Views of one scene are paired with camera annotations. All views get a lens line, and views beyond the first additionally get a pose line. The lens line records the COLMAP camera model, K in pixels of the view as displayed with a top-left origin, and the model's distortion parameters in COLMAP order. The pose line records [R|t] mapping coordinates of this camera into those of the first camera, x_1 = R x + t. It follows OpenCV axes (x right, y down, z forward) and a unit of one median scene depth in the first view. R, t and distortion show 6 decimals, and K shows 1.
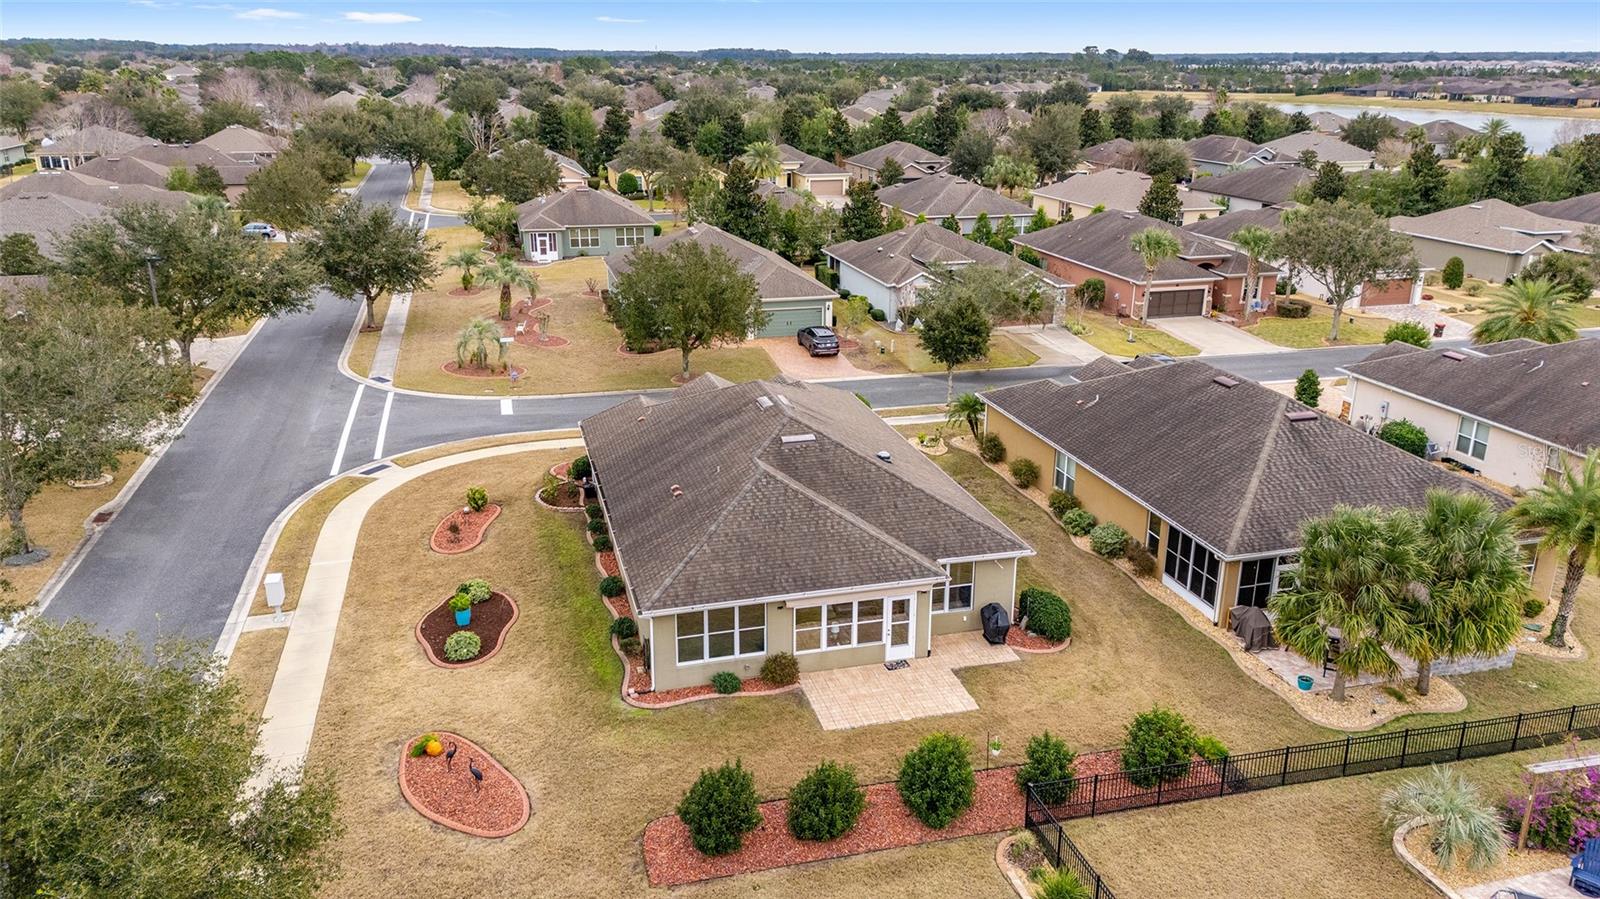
lens RADIAL K [[1166.1, 0, 800.0], [0, 1166.1, 449.5], [0, 0, 1]] dist [0.082466, -0.093612]
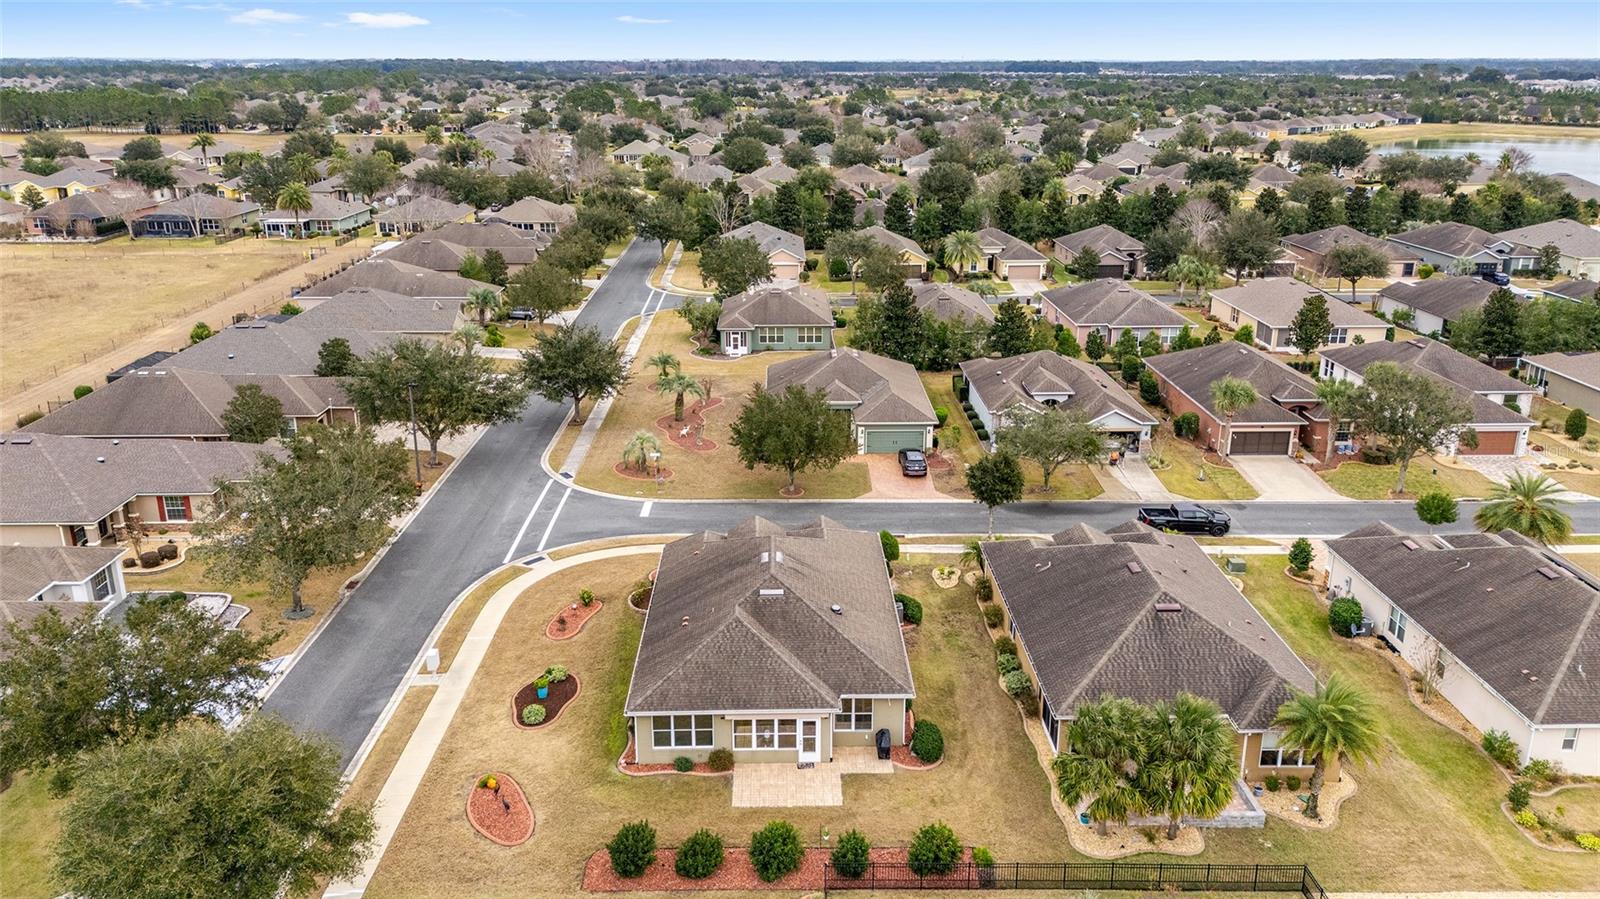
lens RADIAL K [[1190.7, 0, 800.0], [0, 1190.7, 449.5], [0, 0, 1]] dist [0.085202, -0.112971]
pose [[0.969437, 0.070457, -0.235005, 0.361365], [-0.072780, 0.997347, -0.001211, -0.184596], [0.234296, 0.018278, 0.971993, -0.405211]]
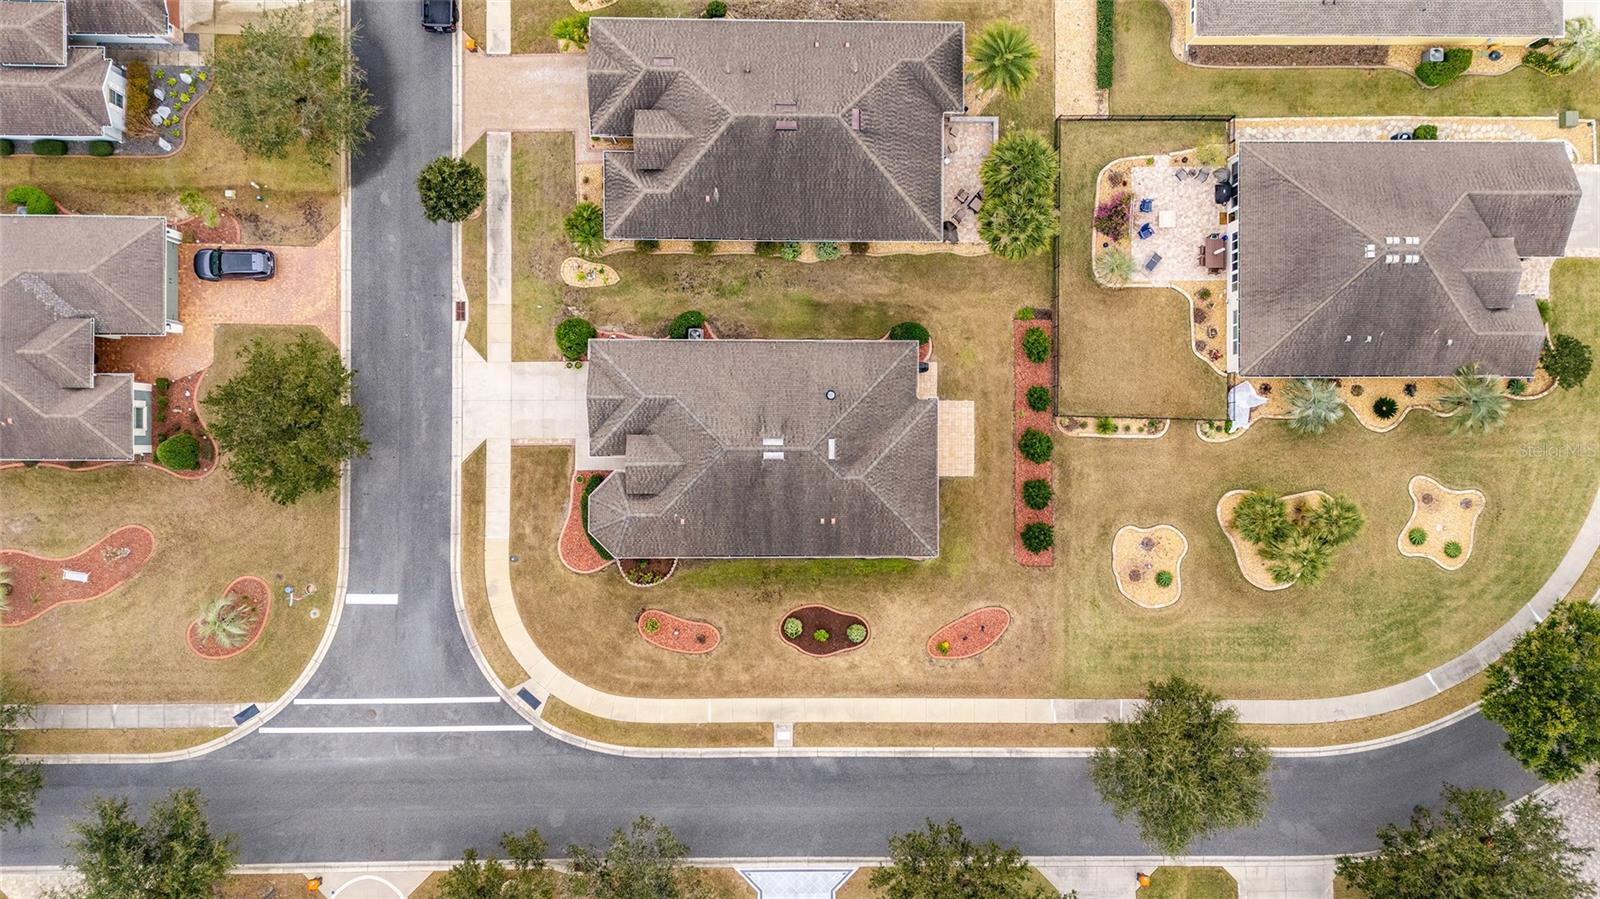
lens RADIAL K [[1166.1, 0, 800.0], [0, 1166.1, 449.5], [0, 0, 1]] dist [0.082466, -0.093612]
pose [[0.263812, -0.964574, -0.000102, -0.014145], [0.282097, 0.077052, 0.956287, -1.623821], [-0.922401, -0.252309, 0.292431, 0.554713]]
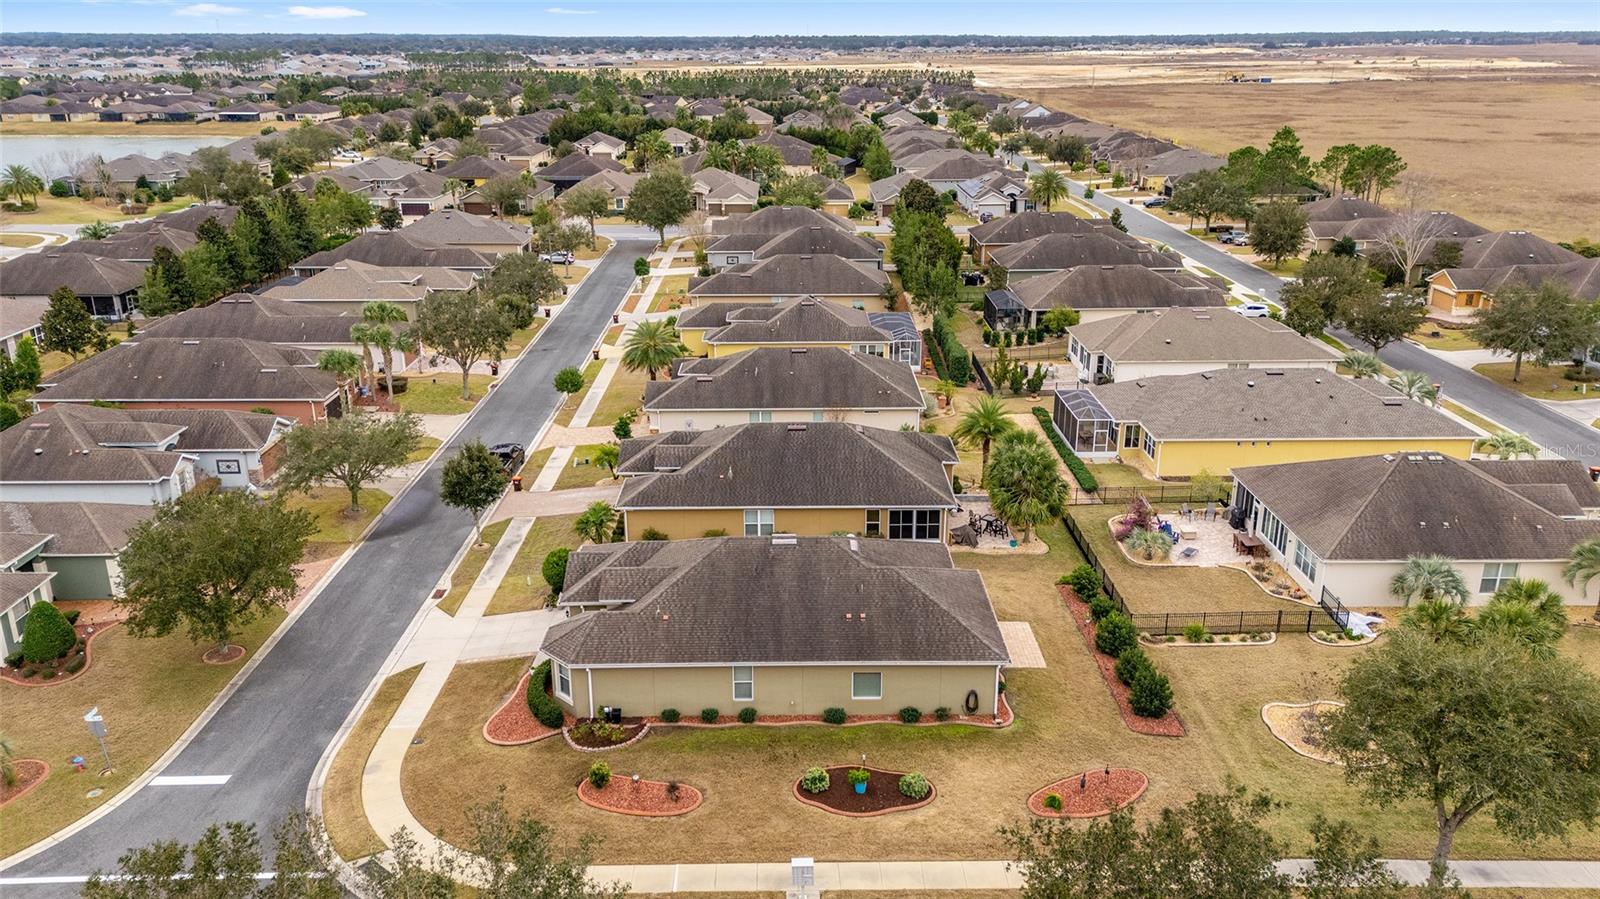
lens RADIAL K [[1190.7, 0, 800.0], [0, 1190.7, 449.5], [0, 0, 1]] dist [0.085202, -0.112971]
pose [[0.253684, -0.321631, 0.912249, -1.283741], [0.311412, 0.920045, 0.237780, -0.475918], [-0.915788, 0.223764, 0.333560, 0.559733]]
